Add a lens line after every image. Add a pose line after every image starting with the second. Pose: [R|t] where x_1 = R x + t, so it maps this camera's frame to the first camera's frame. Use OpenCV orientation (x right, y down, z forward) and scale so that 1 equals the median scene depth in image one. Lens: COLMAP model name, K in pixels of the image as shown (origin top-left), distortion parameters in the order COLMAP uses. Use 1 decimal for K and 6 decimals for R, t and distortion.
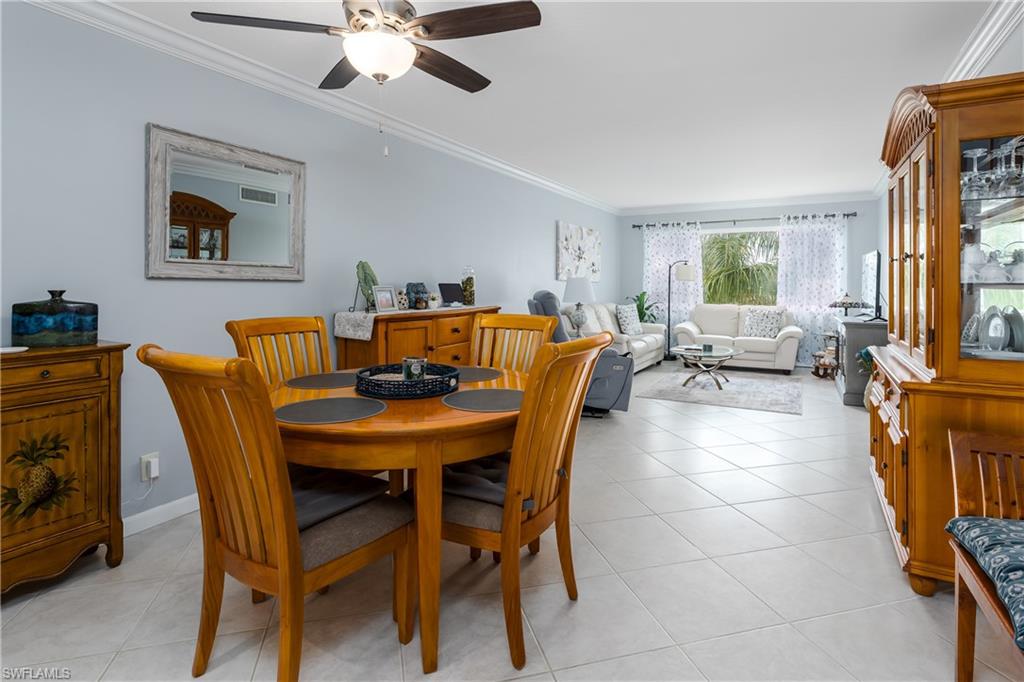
lens RADIAL K [[516.1, 0, 515.8], [0, 516.1, 283.9], [0, 0, 1]] dist [-0.002141, -0.000145]
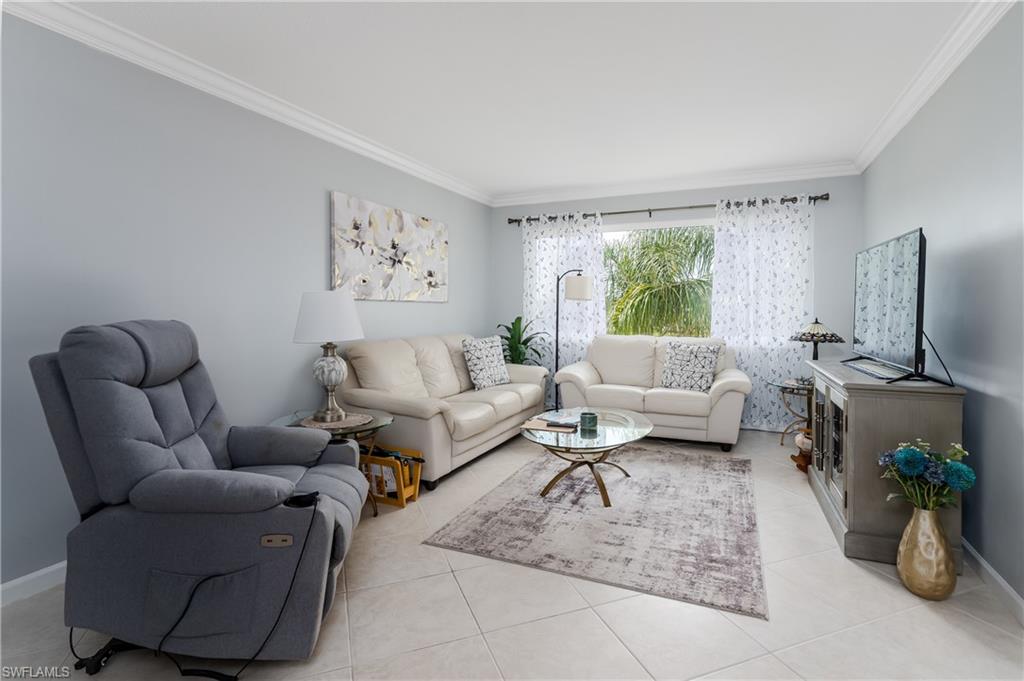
lens RADIAL K [[495.8, 0, 511.5], [0, 495.8, 306.5], [0, 0, 1]] dist [-0.001434, -0.001009]
pose [[0.996411, -0.002014, 0.084627, 0.202894], [0.001833, 0.999996, 0.002217, 0.000771], [-0.084631, -0.002054, 0.996410, 0.398641]]
